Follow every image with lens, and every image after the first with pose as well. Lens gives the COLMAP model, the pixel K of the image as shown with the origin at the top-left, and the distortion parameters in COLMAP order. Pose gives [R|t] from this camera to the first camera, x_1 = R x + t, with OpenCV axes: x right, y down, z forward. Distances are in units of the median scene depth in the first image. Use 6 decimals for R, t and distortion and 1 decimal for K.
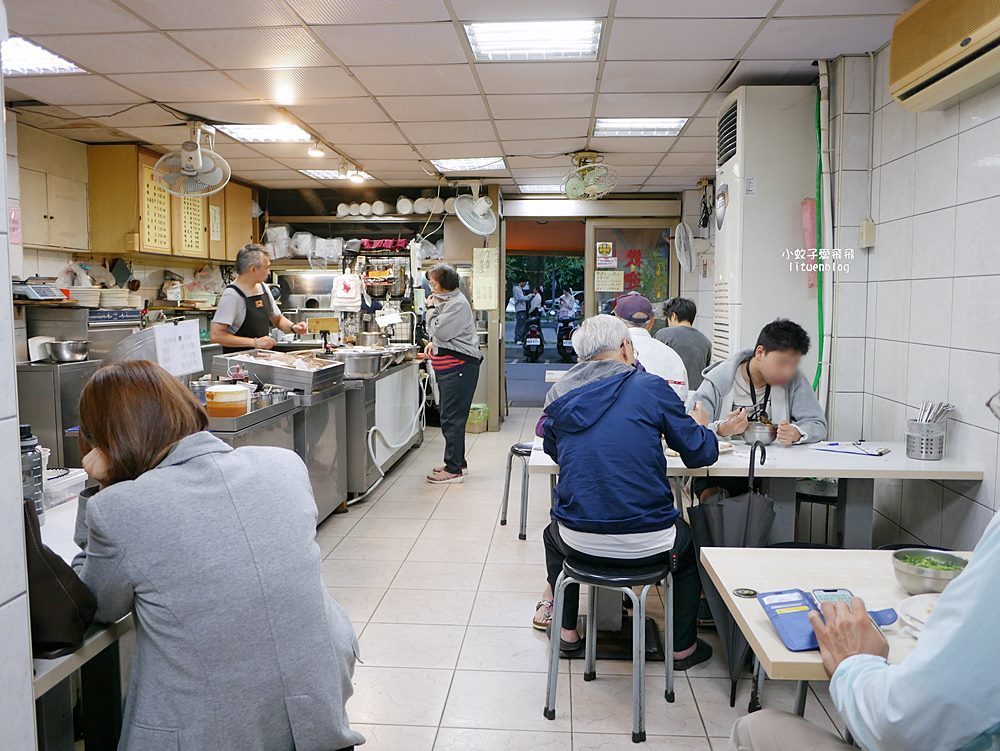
lens RADIAL K [[854.2, 0, 500.0], [0, 854.2, 375.5], [0, 0, 1]] dist [-0.036532, -0.002800]
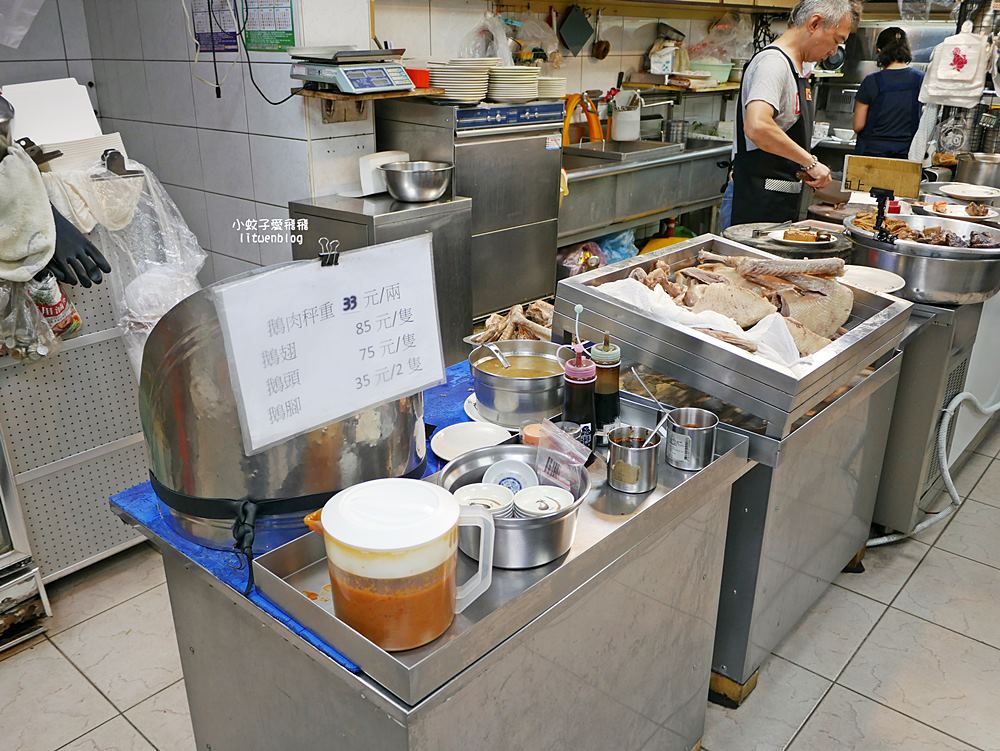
lens RADIAL K [[854.2, 0, 500.0], [0, 854.2, 375.5], [0, 0, 1]] dist [-0.036532, -0.002800]
pose [[0.799644, 0.223024, -0.557521, -0.073109], [-0.056180, 0.952182, 0.300321, -0.057510], [0.597841, -0.208828, 0.773936, 0.384718]]
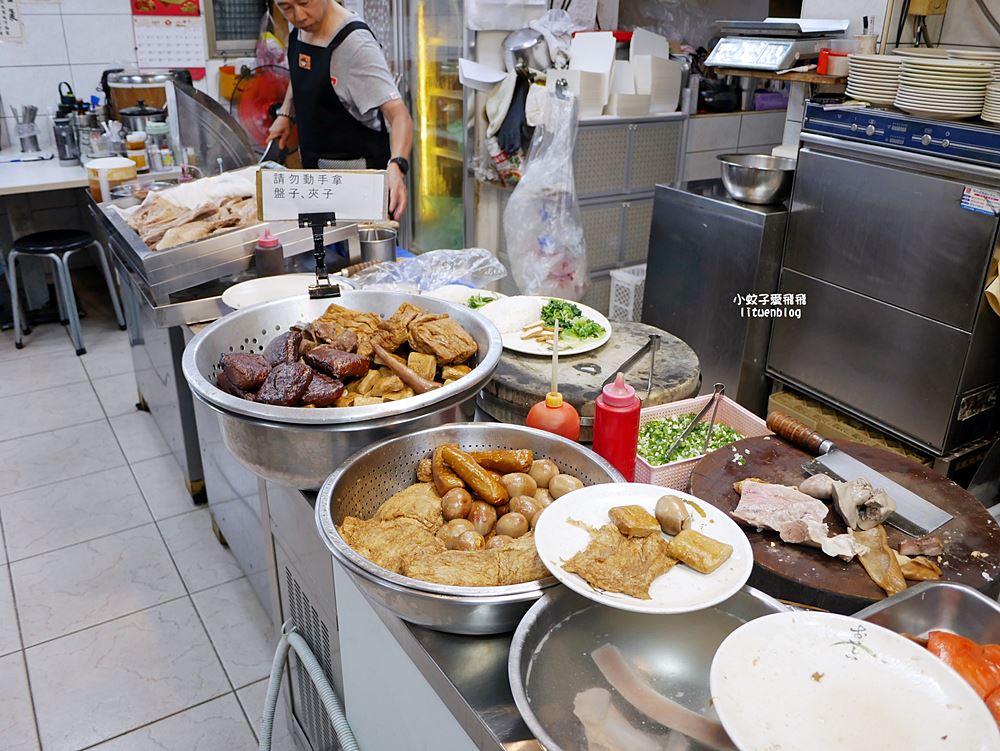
lens RADIAL K [[854.2, 0, 500.0], [0, 854.2, 375.5], [0, 0, 1]] dist [-0.036532, -0.002800]
pose [[-0.803538, 0.233713, -0.547454, -0.059120], [-0.064672, 0.879977, 0.470594, -0.105159], [0.591730, 0.413545, -0.691980, 0.886719]]
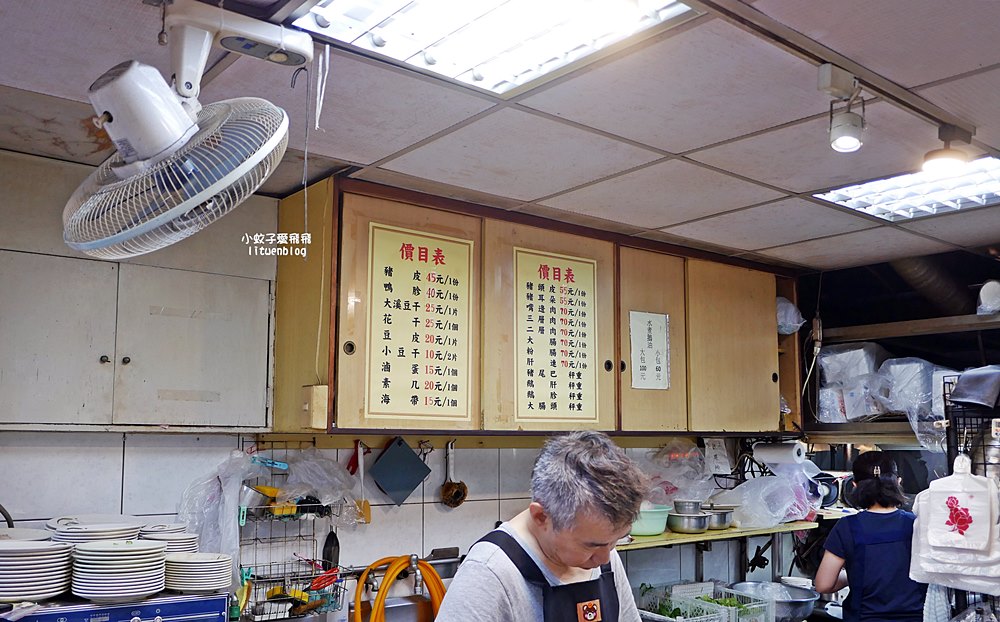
lens RADIAL K [[907.0, 0, 480.8], [0, 907.0, 350.0], [0, 0, 1]] dist [-0.012839, -0.014051]
pose [[0.680276, -0.076567, -0.728946, -0.049323], [-0.064740, 0.984365, -0.163813, -0.097851], [0.730091, 0.158630, 0.664683, 0.631046]]
